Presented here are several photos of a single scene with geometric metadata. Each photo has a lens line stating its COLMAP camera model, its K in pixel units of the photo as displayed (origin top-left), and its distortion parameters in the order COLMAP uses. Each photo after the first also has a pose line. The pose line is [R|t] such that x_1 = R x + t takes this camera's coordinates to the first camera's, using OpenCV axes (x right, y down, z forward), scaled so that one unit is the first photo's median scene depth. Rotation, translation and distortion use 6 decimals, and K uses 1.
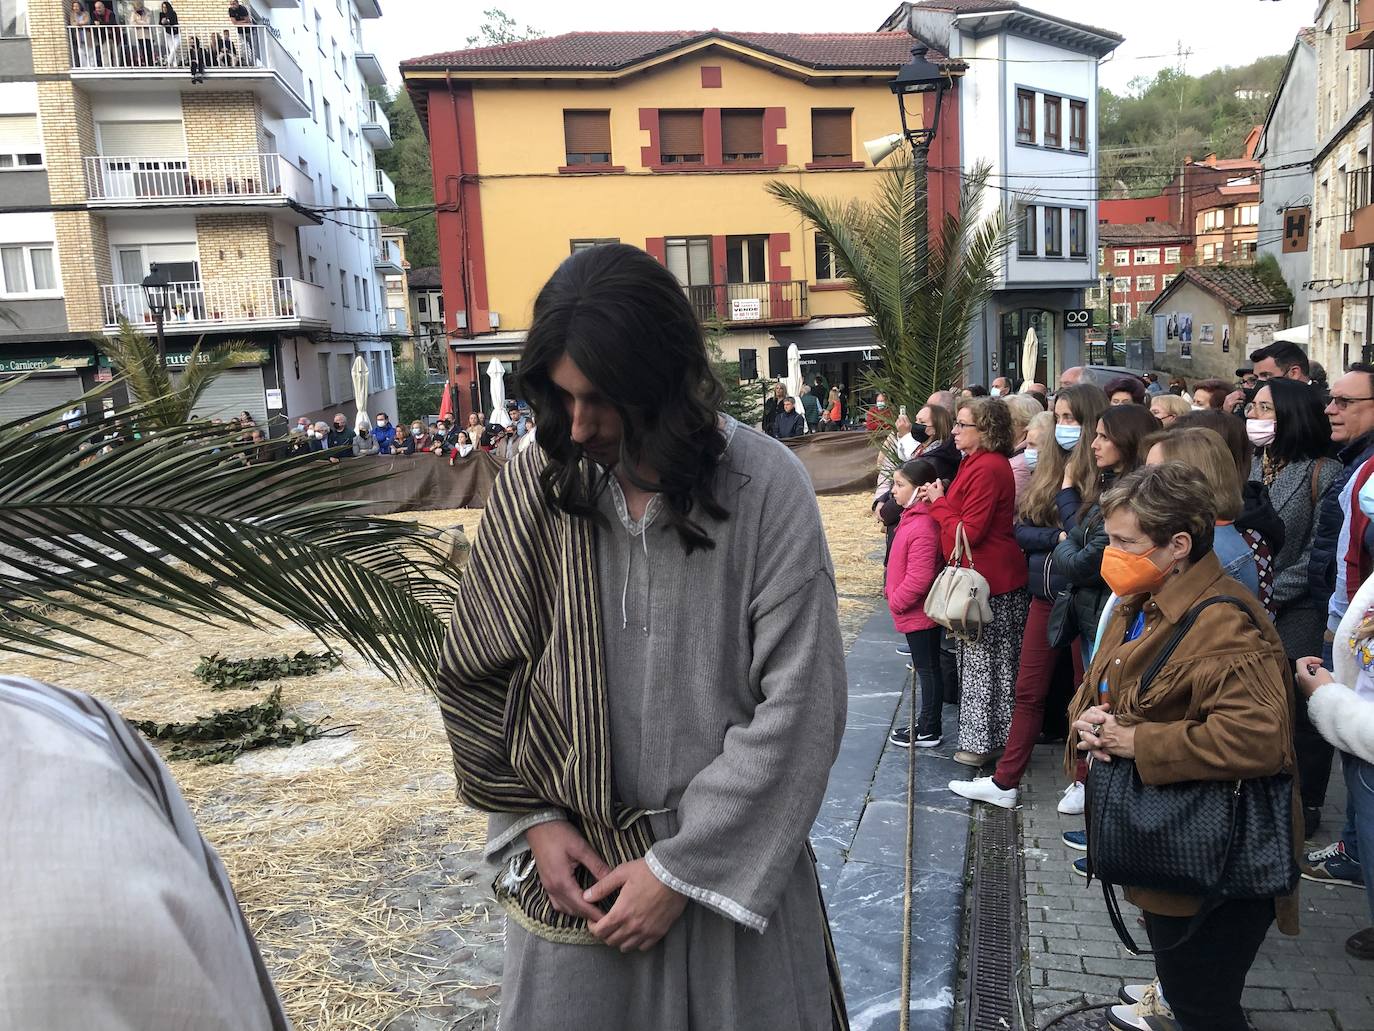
lens RADIAL K [[1143.3, 0, 688.6], [0, 1143.3, 513.7], [0, 0, 1]] dist [0.013021, 0.004899]
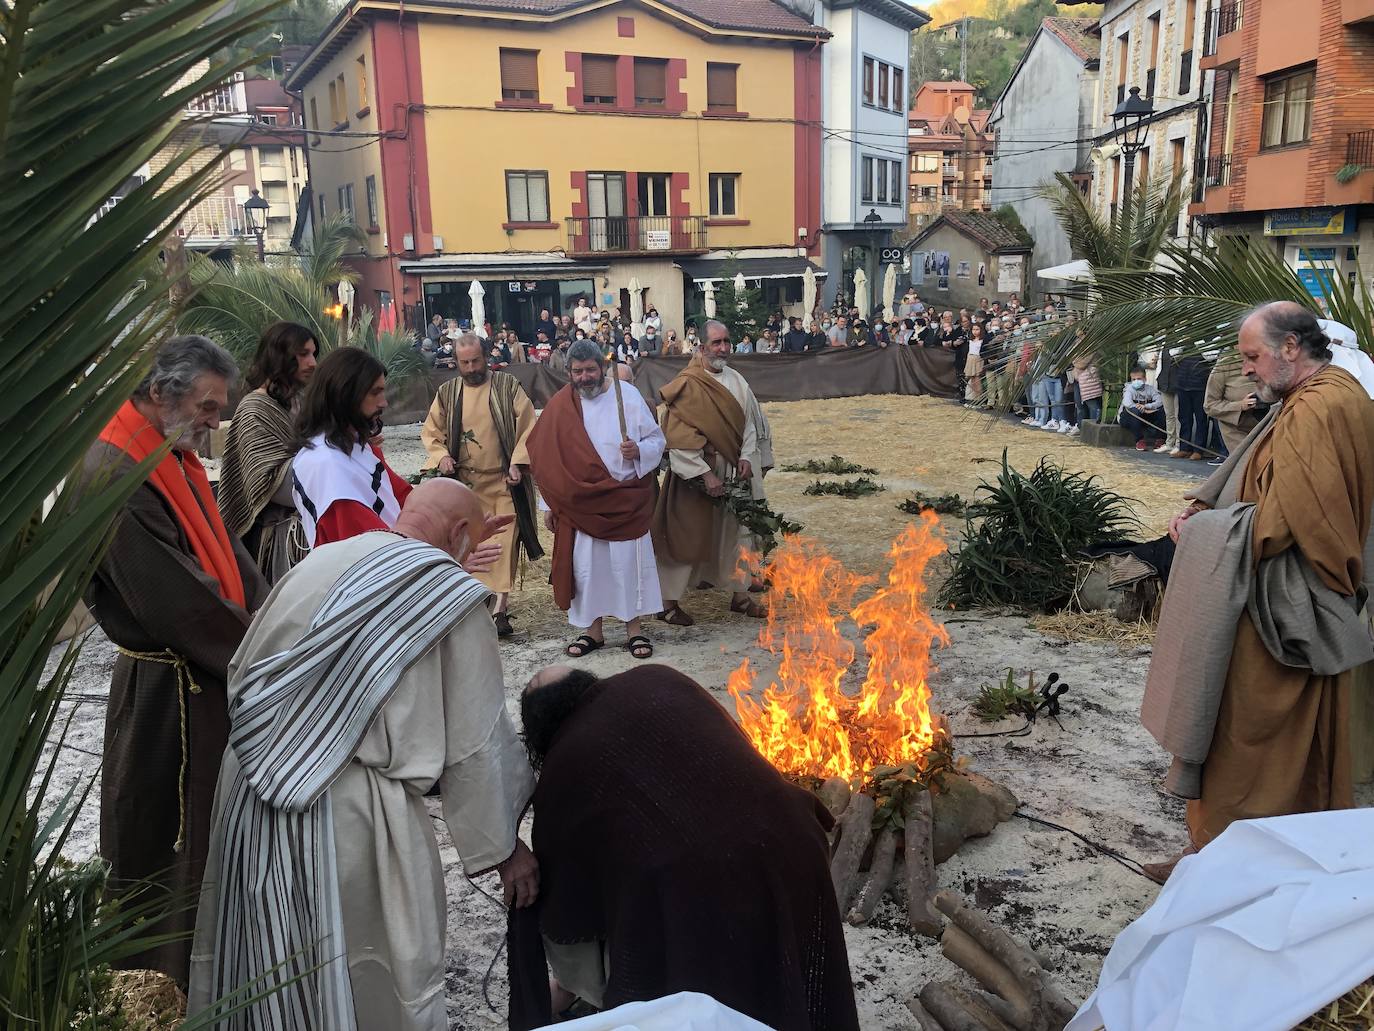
lens RADIAL K [[1143.3, 0, 686.4], [0, 1143.3, 514.3], [0, 0, 1]] dist [0.013021, 0.004899]
pose [[0.954955, -0.041622, 0.293816, -0.264529], [0.023072, 0.997531, 0.066324, 0.017289], [-0.295851, -0.056558, 0.953558, -0.100724]]
